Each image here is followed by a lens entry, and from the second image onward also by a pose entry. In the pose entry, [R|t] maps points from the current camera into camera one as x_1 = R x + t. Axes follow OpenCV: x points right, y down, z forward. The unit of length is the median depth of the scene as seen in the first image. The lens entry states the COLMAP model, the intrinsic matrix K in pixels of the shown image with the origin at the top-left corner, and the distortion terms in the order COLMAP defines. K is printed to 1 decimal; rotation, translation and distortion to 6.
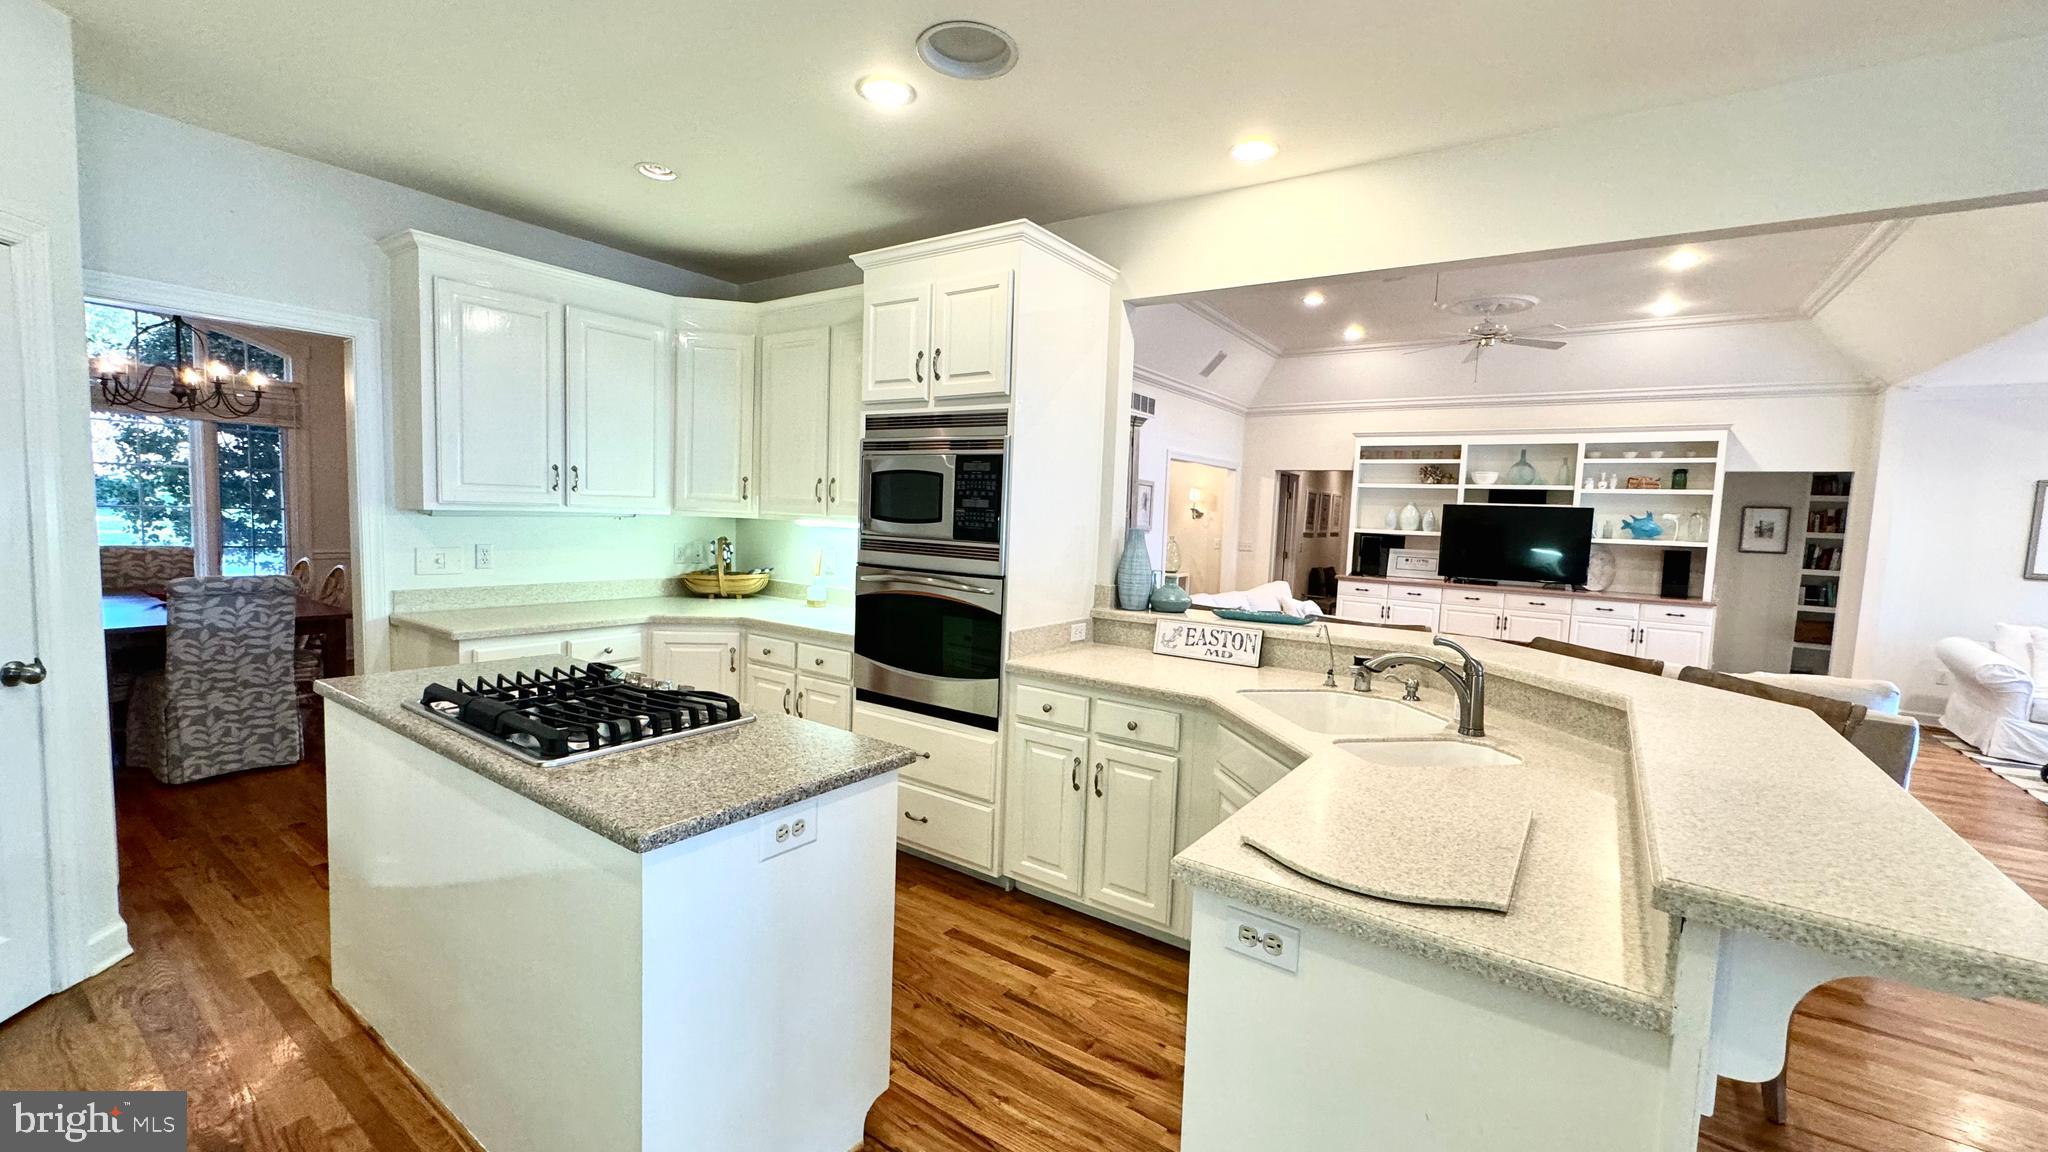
lens RADIAL K [[820.1, 0, 1024.0], [0, 820.1, 576.0], [0, 0, 1]] dist [-0.000300, 0.000233]
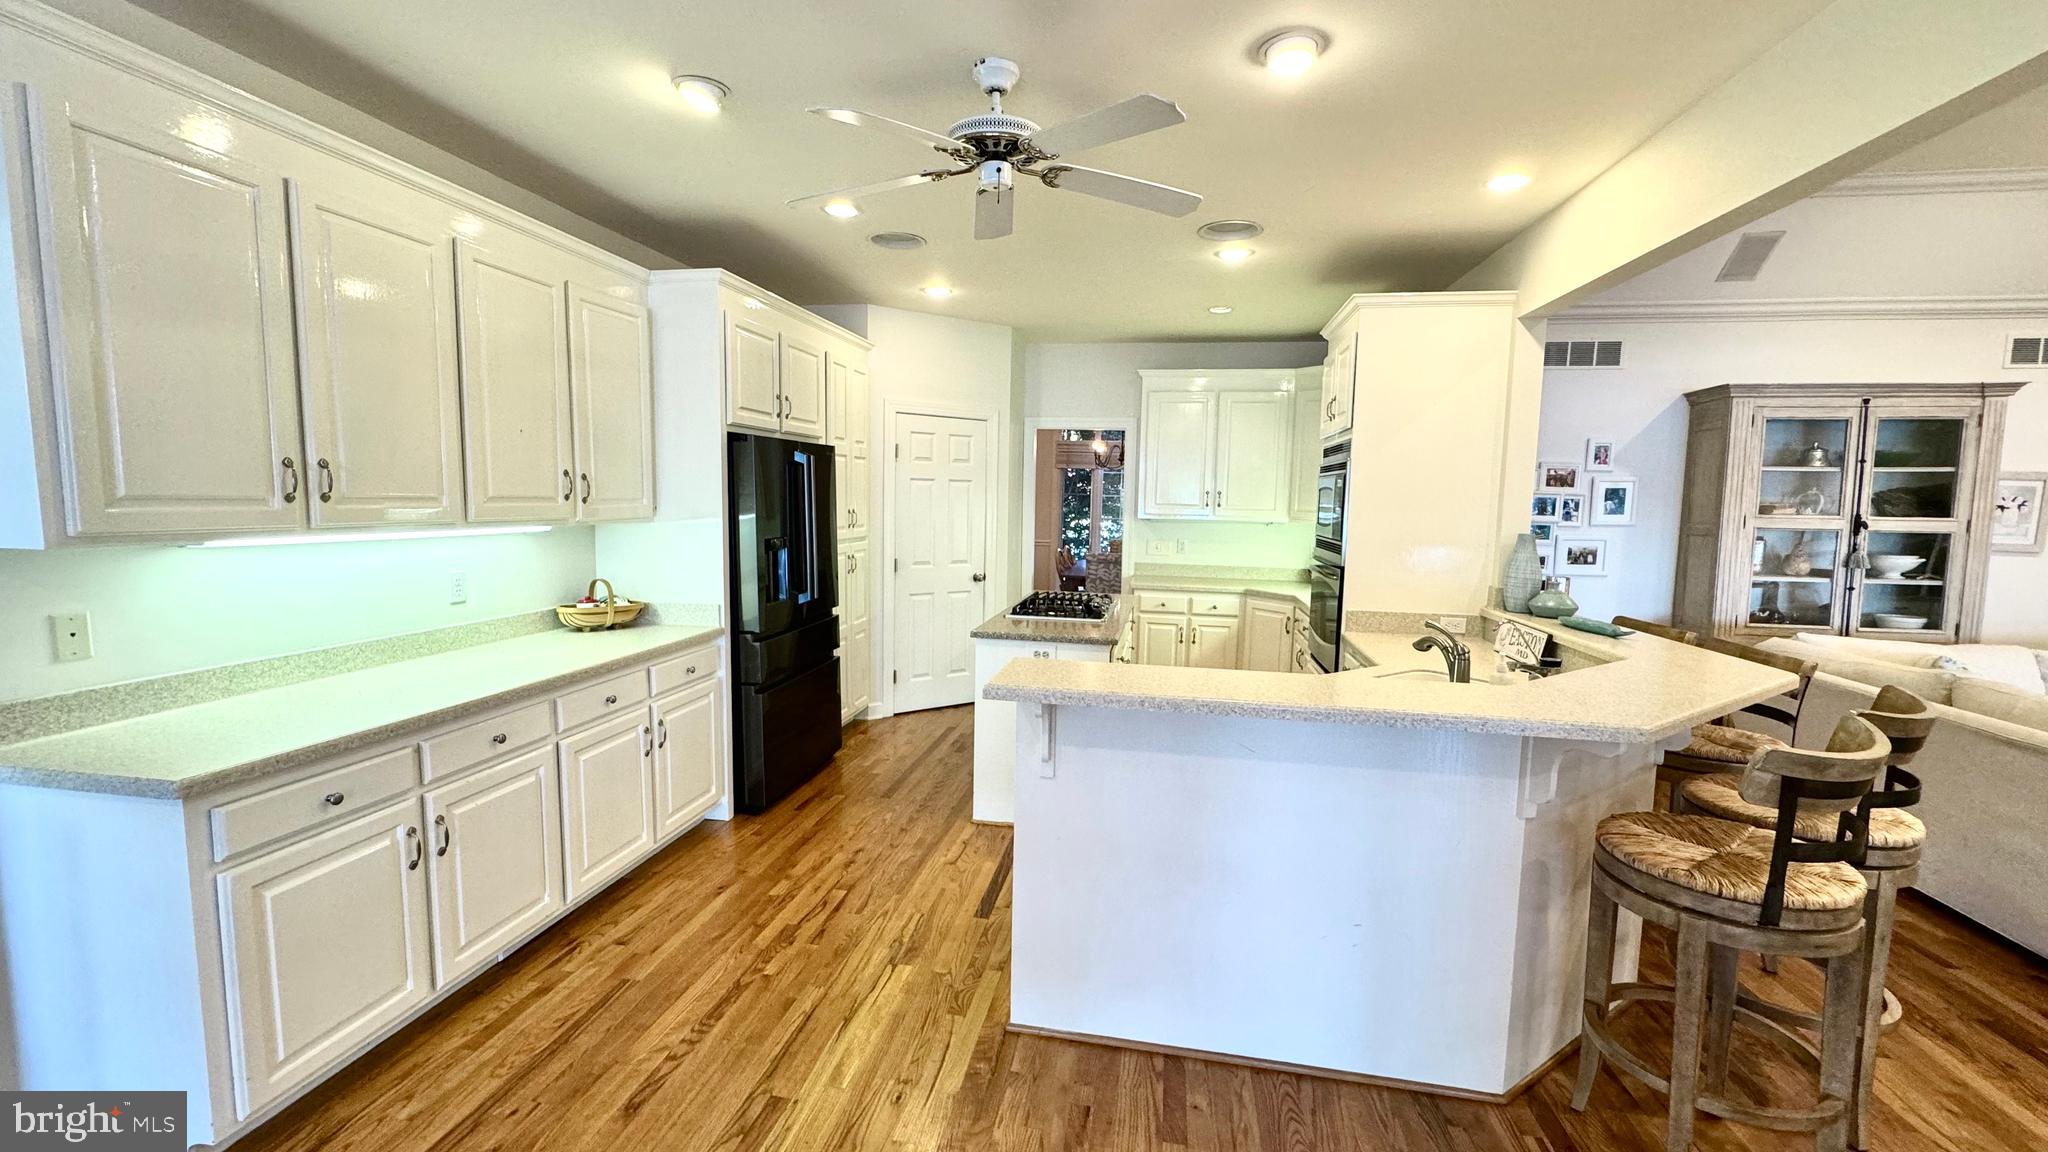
lens RADIAL K [[820.1, 0, 1024.0], [0, 820.1, 576.0], [0, 0, 1]] dist [-0.000300, 0.000233]
pose [[0.421430, 0.060423, -0.904846, 0.813224], [-0.080625, 0.996323, 0.028980, 0.015543], [0.903270, 0.060740, 0.424752, -0.007258]]
